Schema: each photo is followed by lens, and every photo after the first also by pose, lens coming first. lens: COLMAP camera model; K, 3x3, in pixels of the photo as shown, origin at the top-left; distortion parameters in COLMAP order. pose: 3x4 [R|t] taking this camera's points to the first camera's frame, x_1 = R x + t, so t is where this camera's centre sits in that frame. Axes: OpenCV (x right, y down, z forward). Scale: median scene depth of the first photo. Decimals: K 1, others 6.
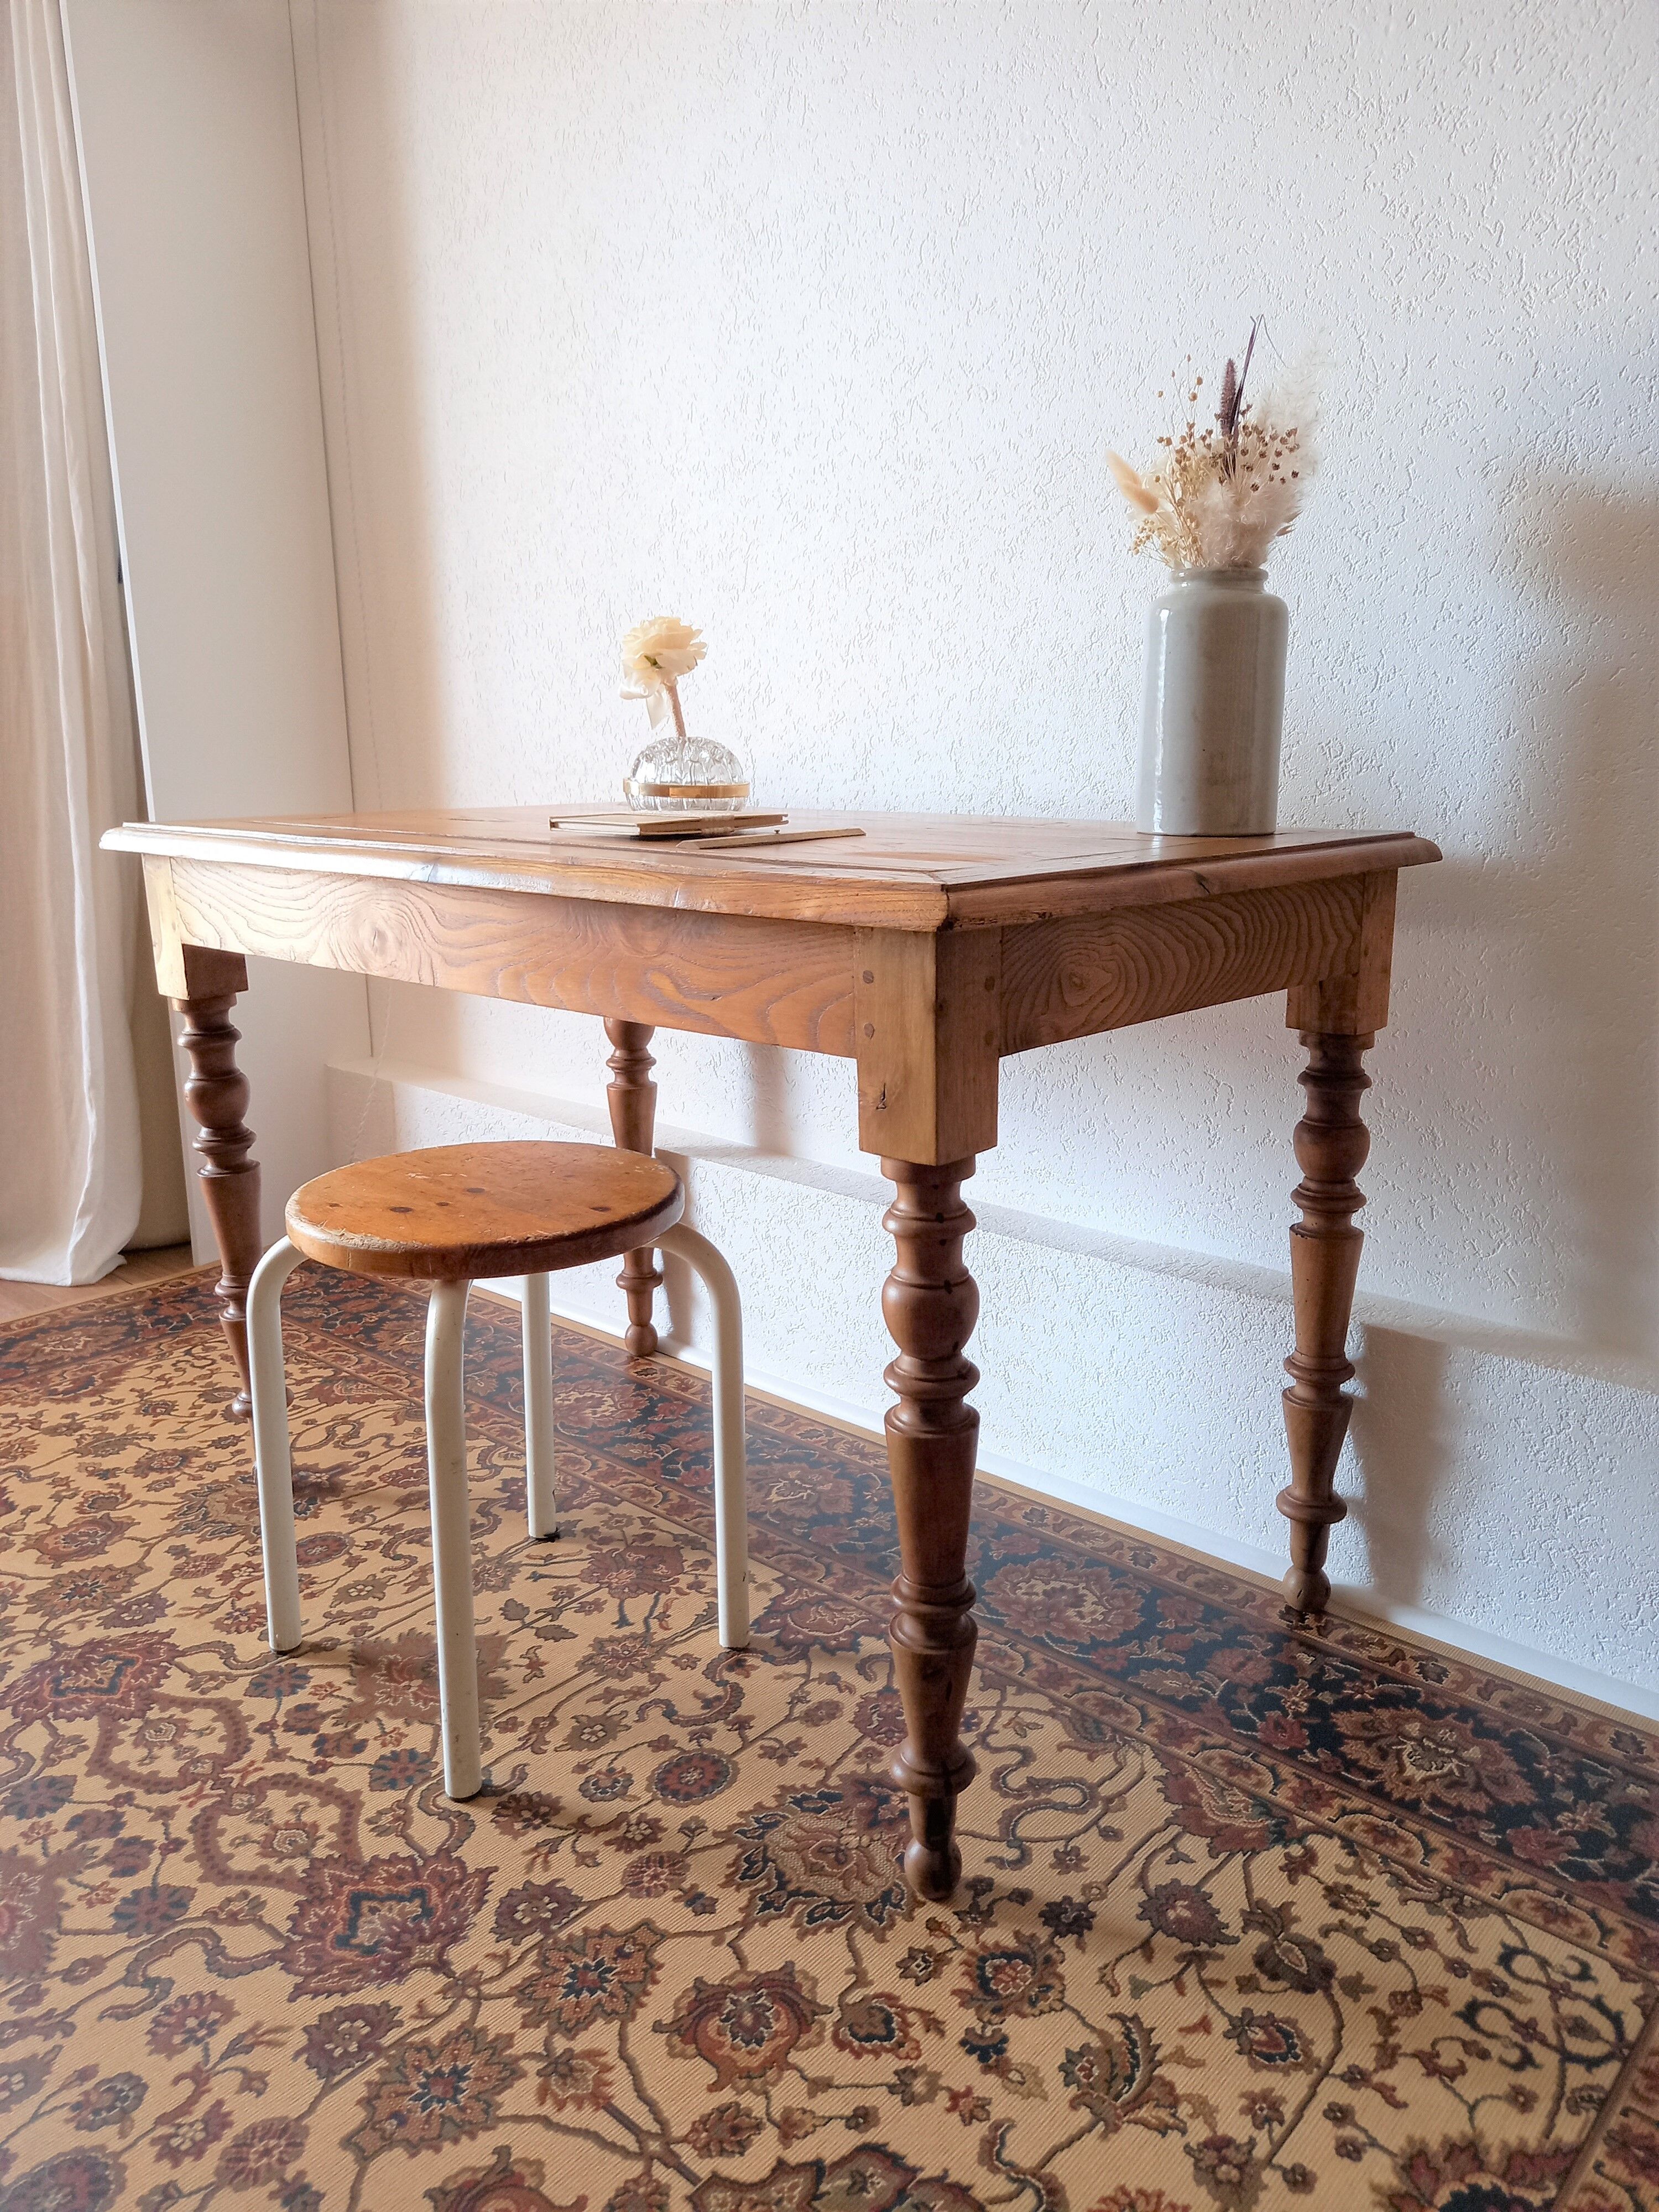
lens RADIAL K [[1645.4, 0, 806.8], [0, 1645.4, 1088.0], [0, 0, 1]] dist [0.026747, -0.016472]
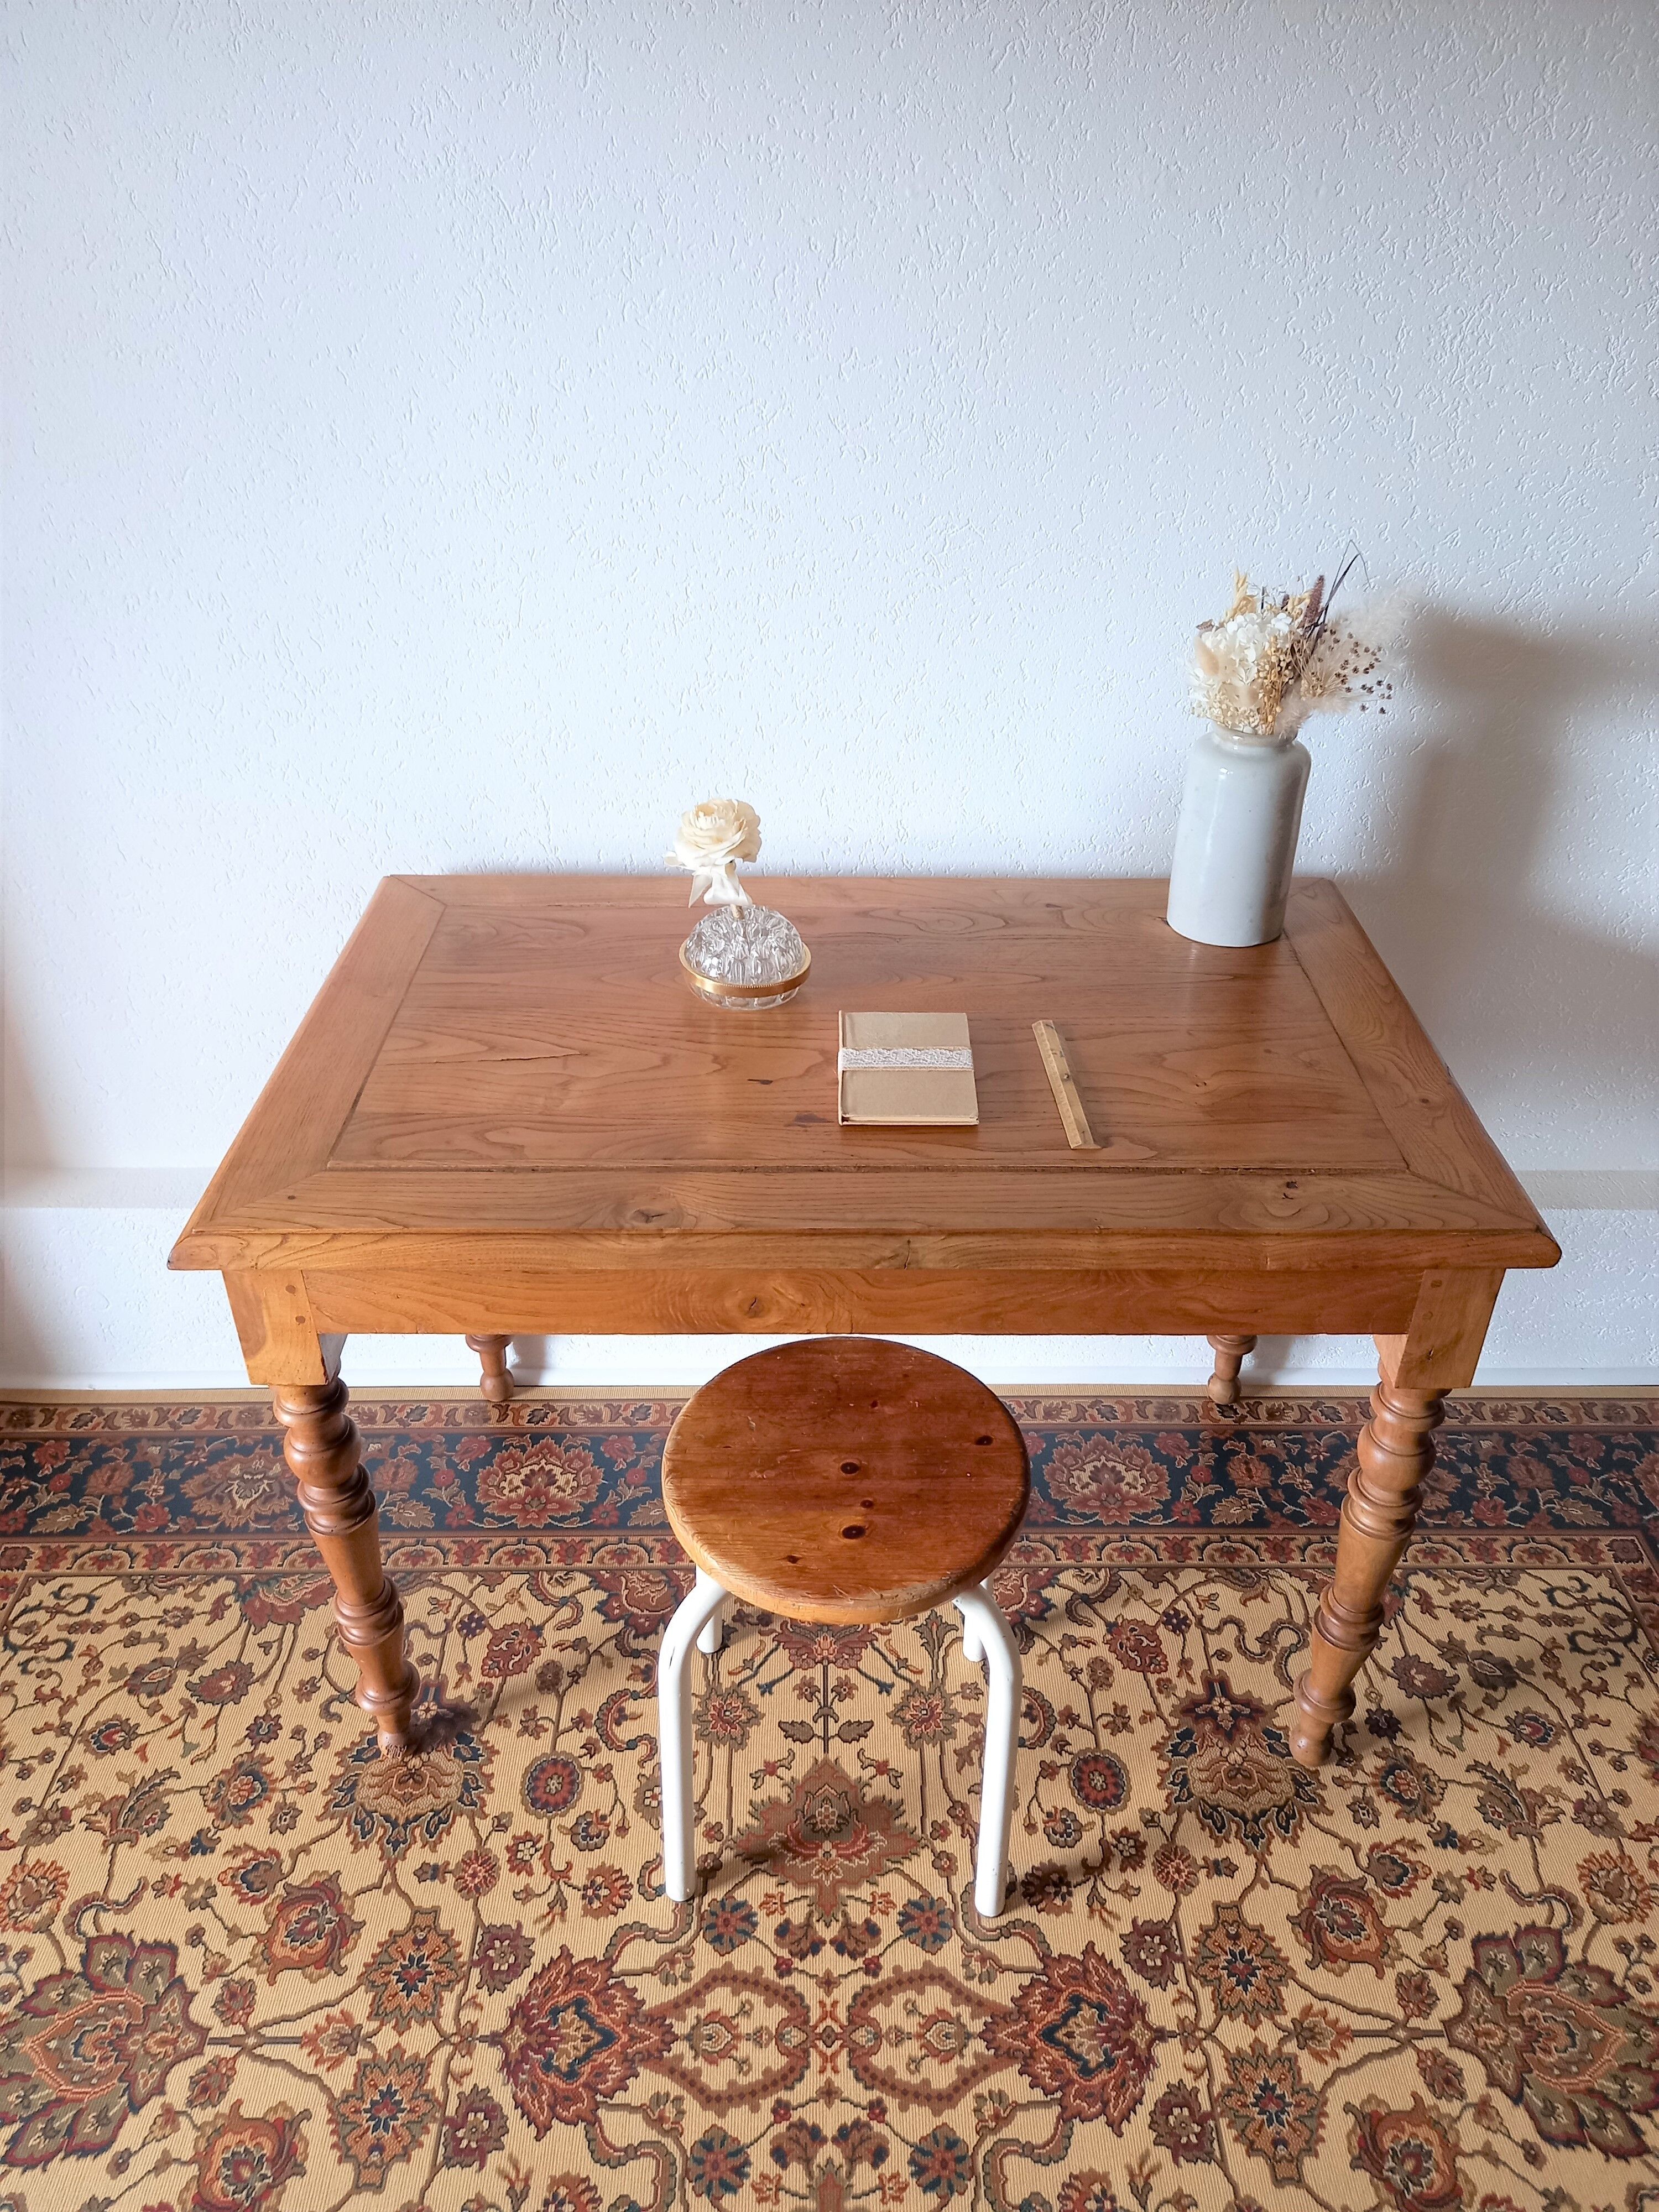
lens RADIAL K [[1645.4, 0, 813.1], [0, 1645.4, 1110.6], [0, 0, 1]] dist [0.026747, -0.016472]
pose [[0.730851, -0.365126, 0.576662, -0.846482], [0.141933, 0.907714, 0.394855, -0.644636], [-0.667616, -0.206733, 0.715227, 0.364186]]
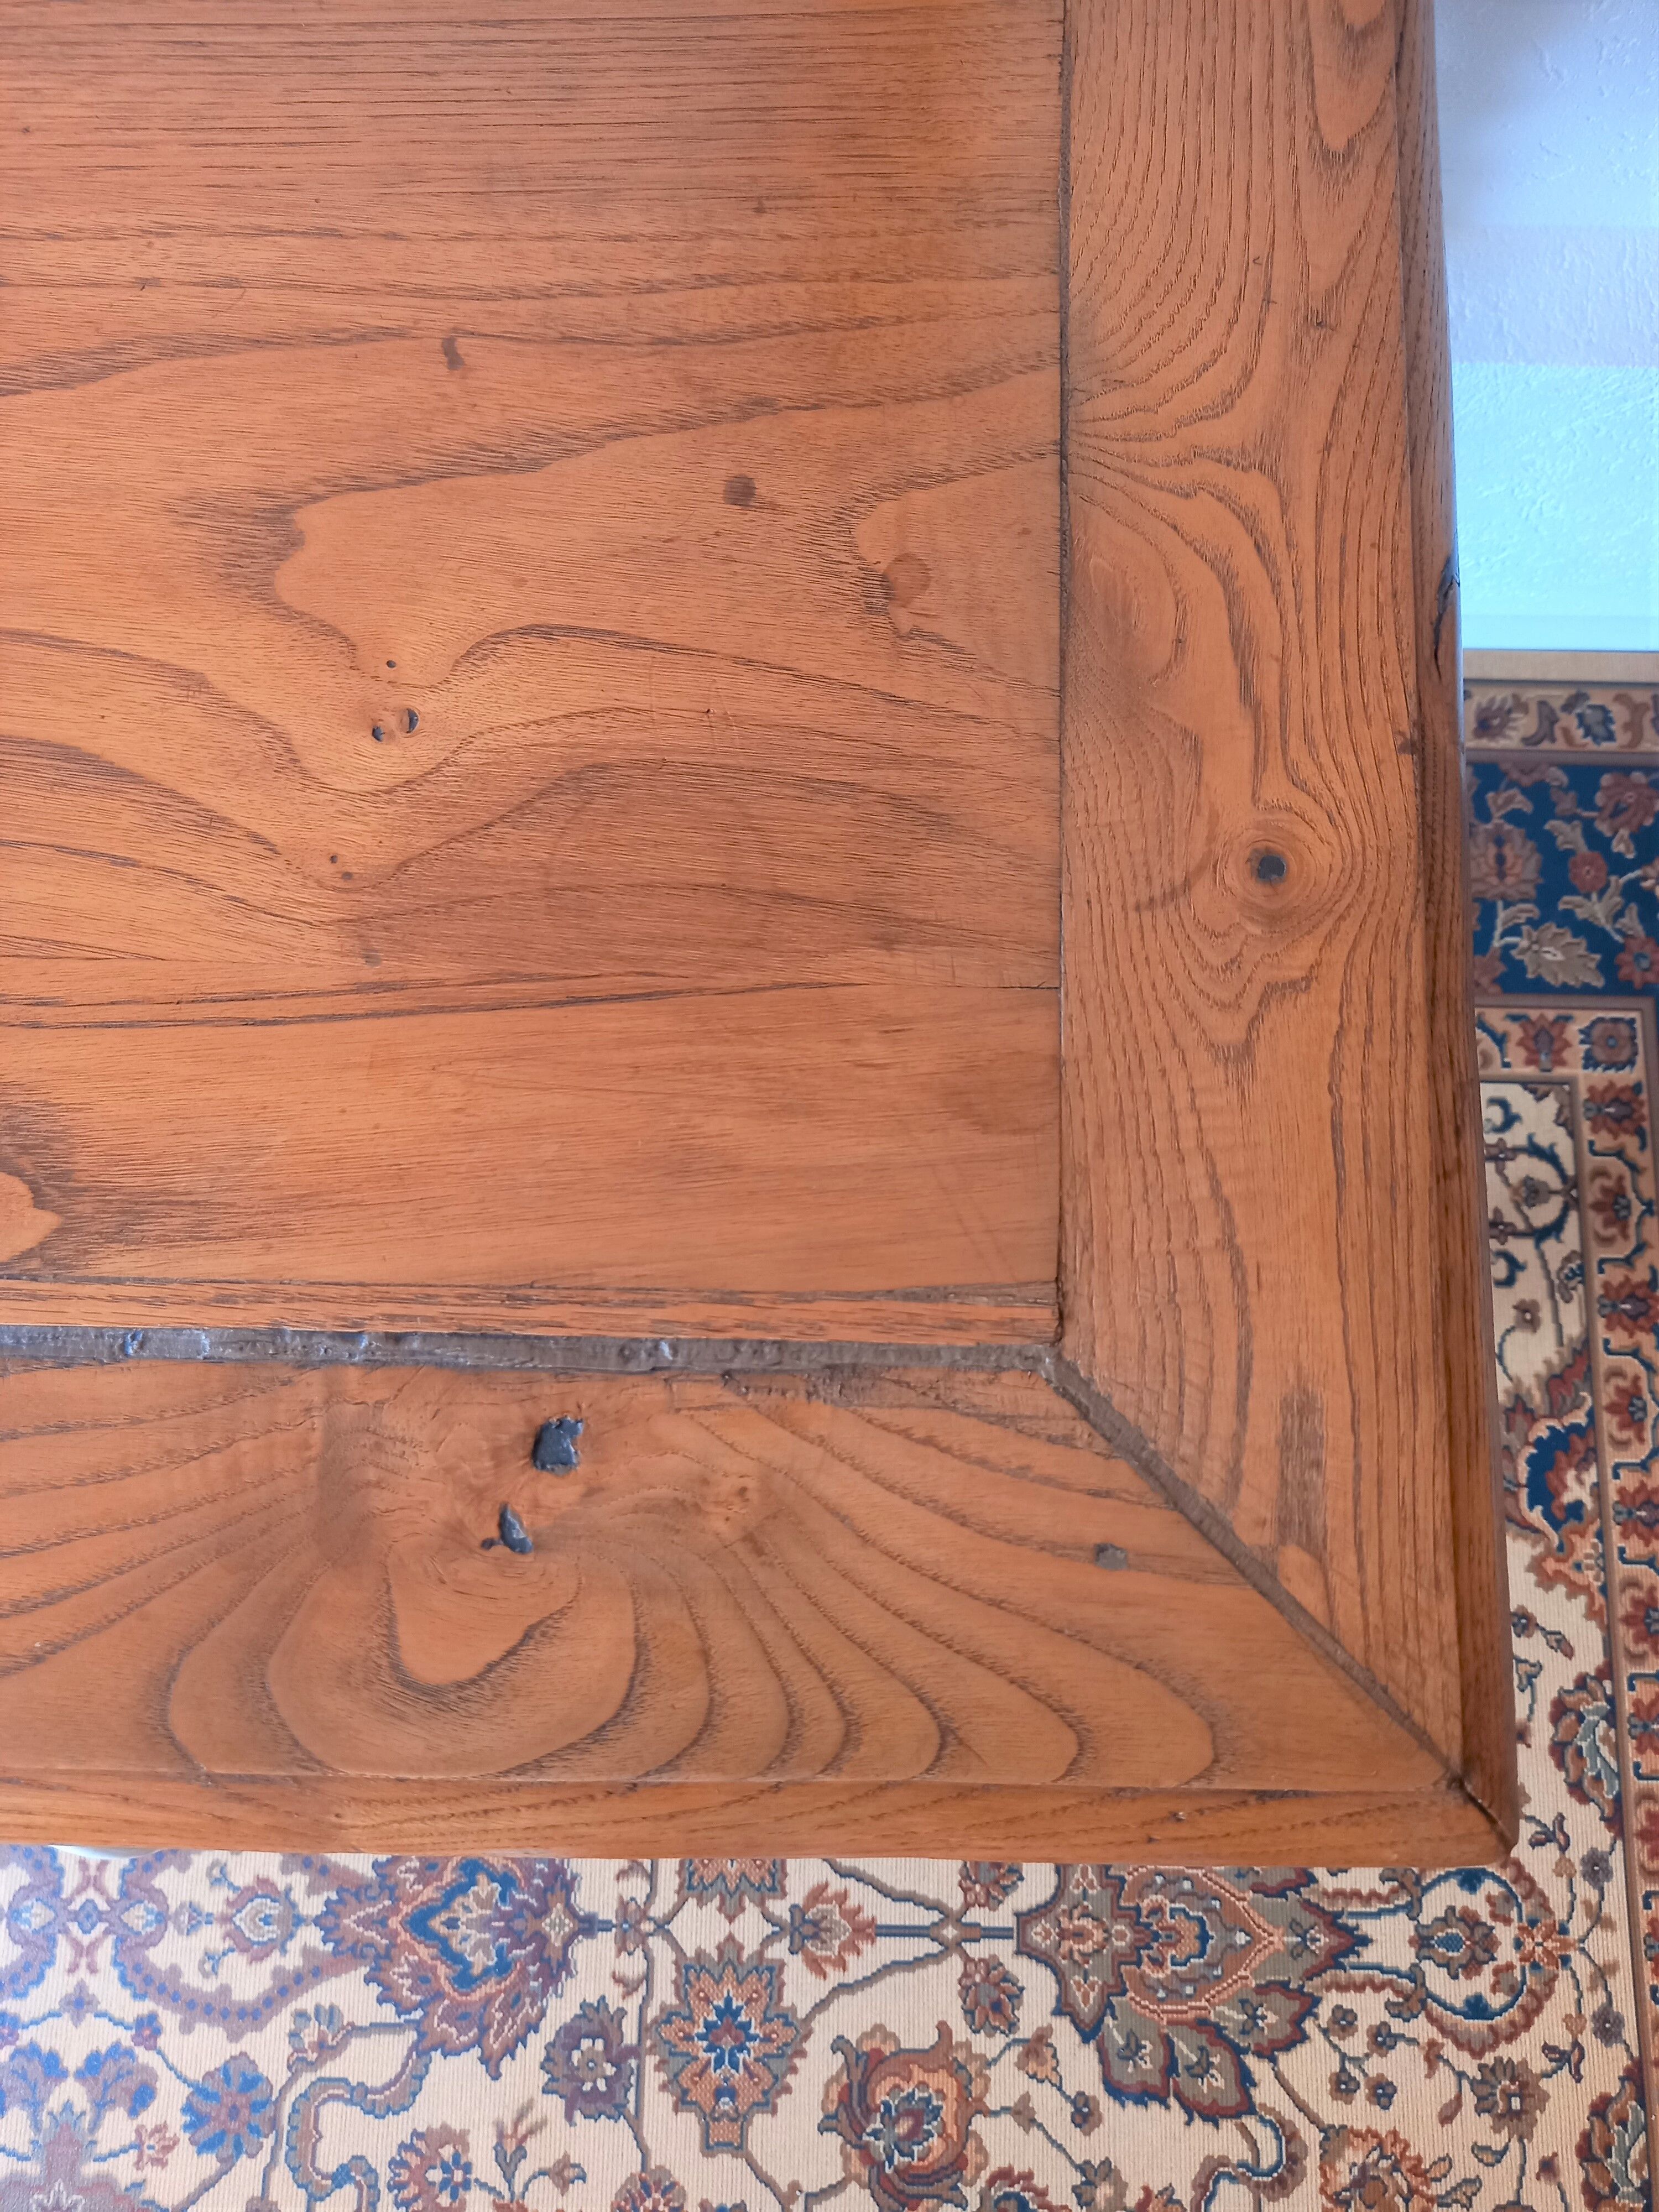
lens RADIAL K [[1645.4, 0, 829.5], [0, 1645.4, 1111.9], [0, 0, 1]] dist [0.026747, -0.016472]
pose [[0.748757, -0.647294, 0.142733, 0.026285], [0.127838, 0.352312, 0.927111, -0.386891], [-0.650400, -0.675934, 0.346545, 0.836753]]
